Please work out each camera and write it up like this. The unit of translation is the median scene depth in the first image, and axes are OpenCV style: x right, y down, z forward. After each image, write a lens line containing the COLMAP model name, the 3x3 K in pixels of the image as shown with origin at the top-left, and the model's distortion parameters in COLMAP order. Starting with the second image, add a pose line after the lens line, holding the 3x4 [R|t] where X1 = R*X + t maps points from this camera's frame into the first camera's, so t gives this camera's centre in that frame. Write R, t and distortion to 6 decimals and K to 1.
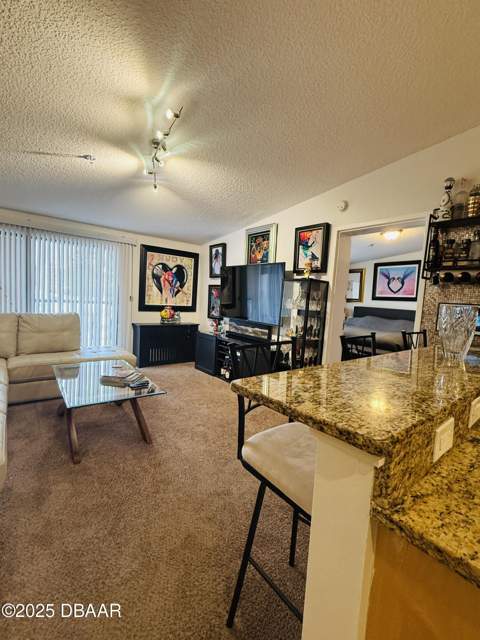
lens RADIAL K [[284.3, 0, 240.8], [0, 284.3, 321.4], [0, 0, 1]] dist [-0.000201, 0.000047]
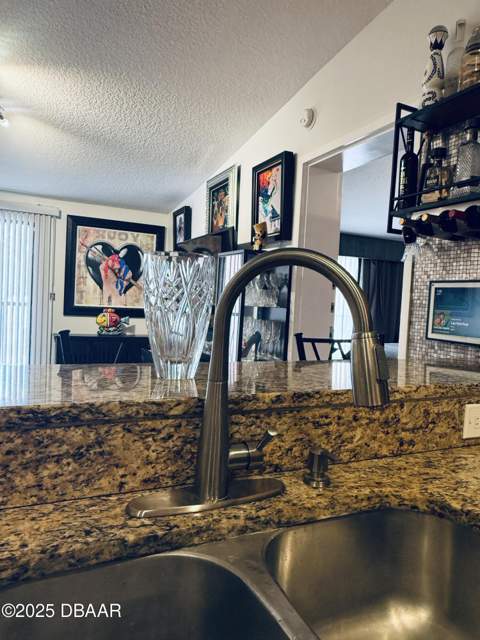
lens RADIAL K [[441.2, 0, 240.0], [0, 441.2, 320.0], [0, 0, 1]] dist [-0.003638, -0.001844]
pose [[0.972059, 0.001661, -0.234729, 0.278283], [-0.014165, 0.998568, -0.051593, 0.021566], [0.234307, 0.053476, 0.970691, 0.100198]]
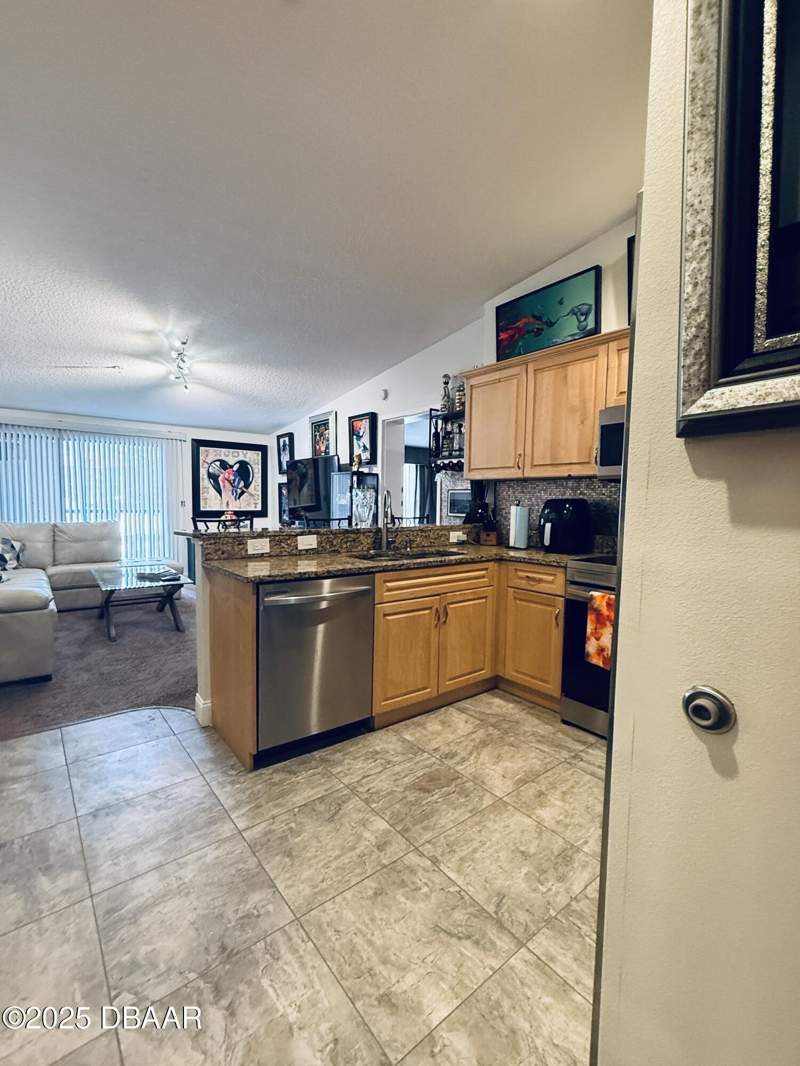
lens RADIAL K [[473.6, 0, 401.4], [0, 473.6, 535.4], [0, 0, 1]] dist [-0.000201, 0.000047]
pose [[0.998911, -0.045241, -0.011401, 0.266716], [0.045086, 0.998892, -0.013479, 0.060574], [0.011998, 0.012950, 0.999844, -0.384903]]
